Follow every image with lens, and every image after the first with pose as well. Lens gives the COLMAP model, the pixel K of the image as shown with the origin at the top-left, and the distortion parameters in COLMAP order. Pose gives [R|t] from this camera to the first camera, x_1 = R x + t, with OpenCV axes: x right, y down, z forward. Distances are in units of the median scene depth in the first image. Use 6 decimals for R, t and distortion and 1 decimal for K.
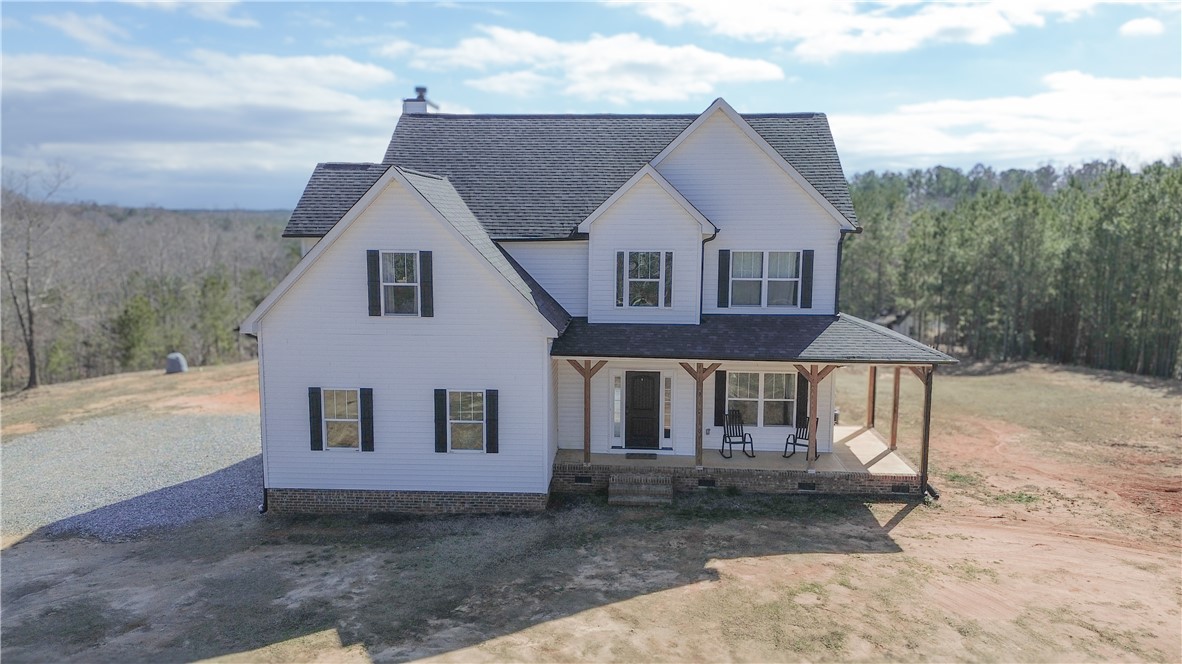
lens RADIAL K [[835.0, 0, 591.0], [0, 835.0, 332.0], [0, 0, 1]] dist [0.035557, -0.002384]
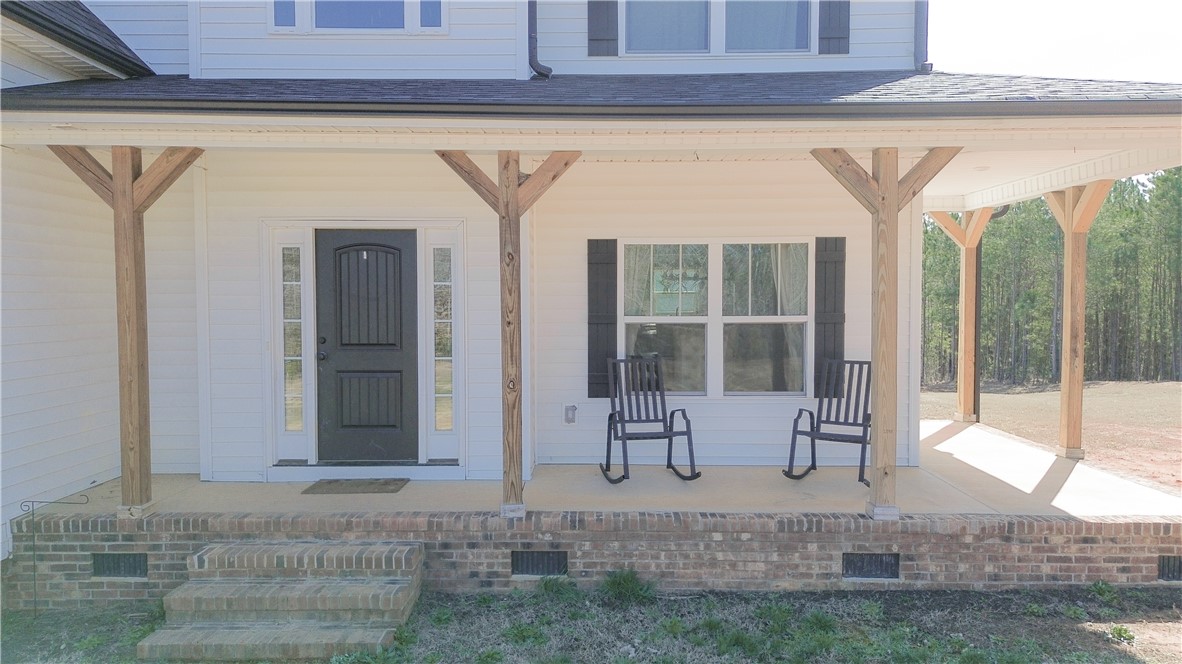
lens RADIAL K [[848.3, 0, 606.2], [0, 848.3, 329.0], [0, 0, 1]] dist [0.036491, -0.001708]
pose [[0.998083, -0.008855, 0.061247, 0.146419], [0.014555, 0.995535, -0.093265, 0.128173], [-0.060148, 0.093977, 0.993756, 0.700495]]
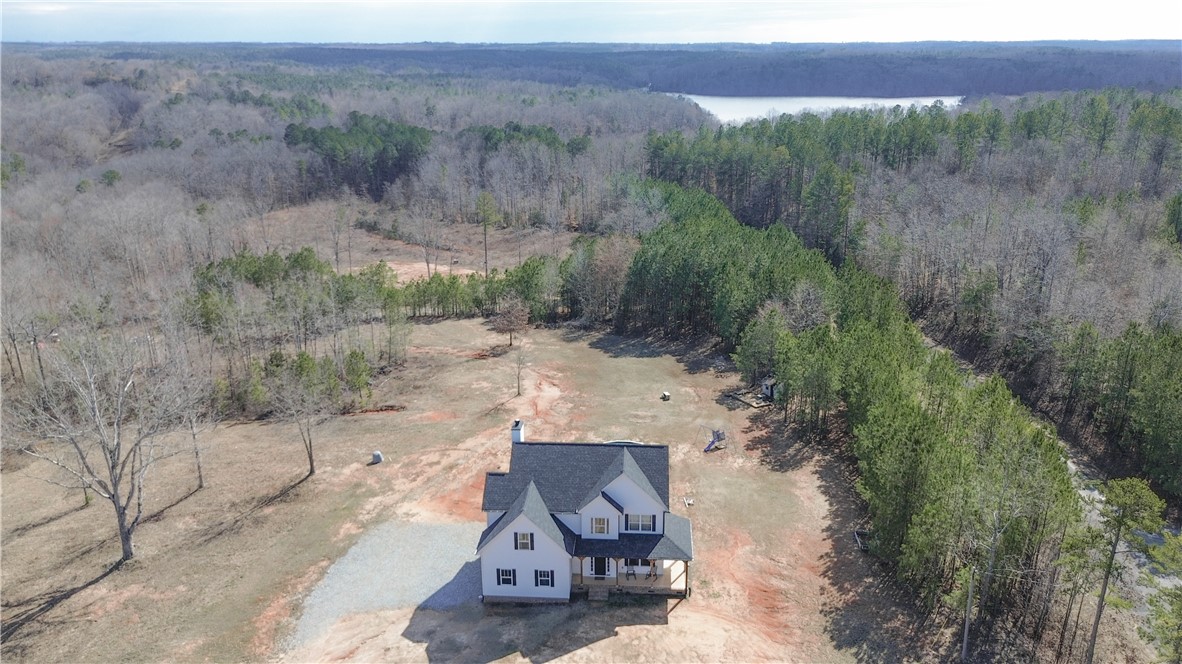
lens RADIAL K [[835.0, 0, 591.0], [0, 835.0, 332.0], [0, 0, 1]] dist [0.035557, -0.002384]
pose [[0.999828, -0.009387, -0.016003, 0.091344], [0.012205, 0.982418, 0.186297, -1.391689], [0.013973, -0.186460, 0.982363, -1.962287]]
